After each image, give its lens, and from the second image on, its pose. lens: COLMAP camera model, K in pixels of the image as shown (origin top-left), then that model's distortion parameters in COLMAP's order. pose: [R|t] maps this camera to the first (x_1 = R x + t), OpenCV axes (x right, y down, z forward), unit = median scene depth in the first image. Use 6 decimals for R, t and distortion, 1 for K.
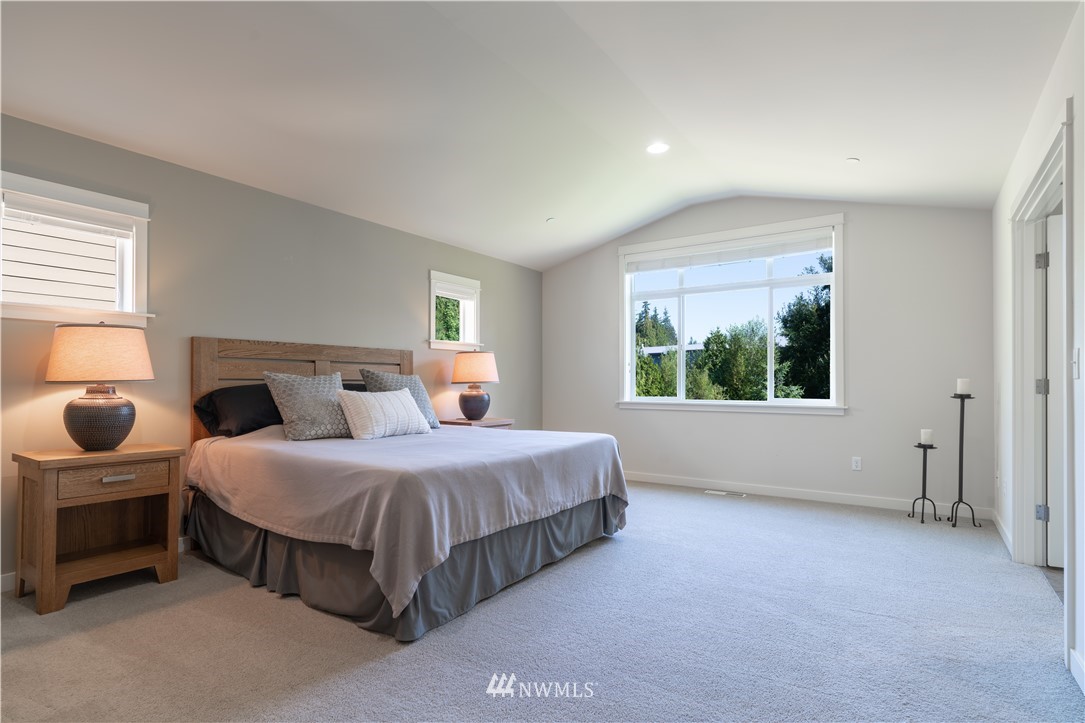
lens RADIAL K [[554.2, 0, 544.1], [0, 554.2, 381.4], [0, 0, 1]] dist [-0.003771, 0.000564]
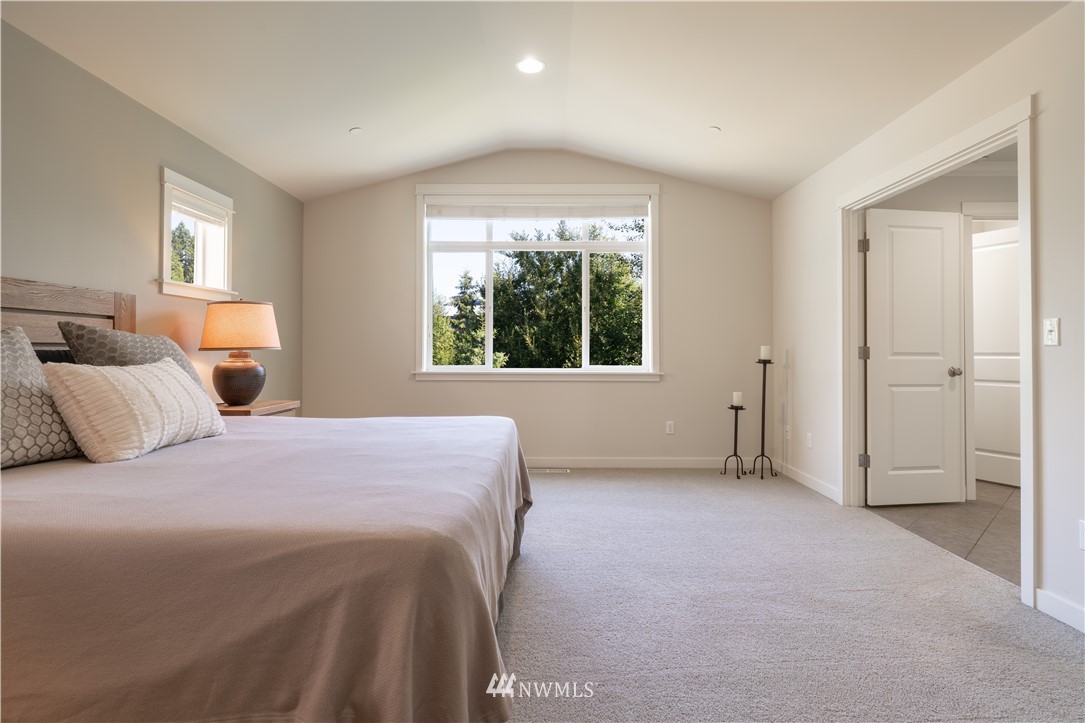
lens RADIAL K [[554.2, 0, 540.0], [0, 554.2, 343.5], [0, 0, 1]] dist [-0.003771, 0.000564]
pose [[0.829991, 0.007123, 0.557731, -0.242659], [-0.002391, 0.999955, -0.009212, 0.001438], [-0.557771, 0.006312, 0.829971, 0.306729]]
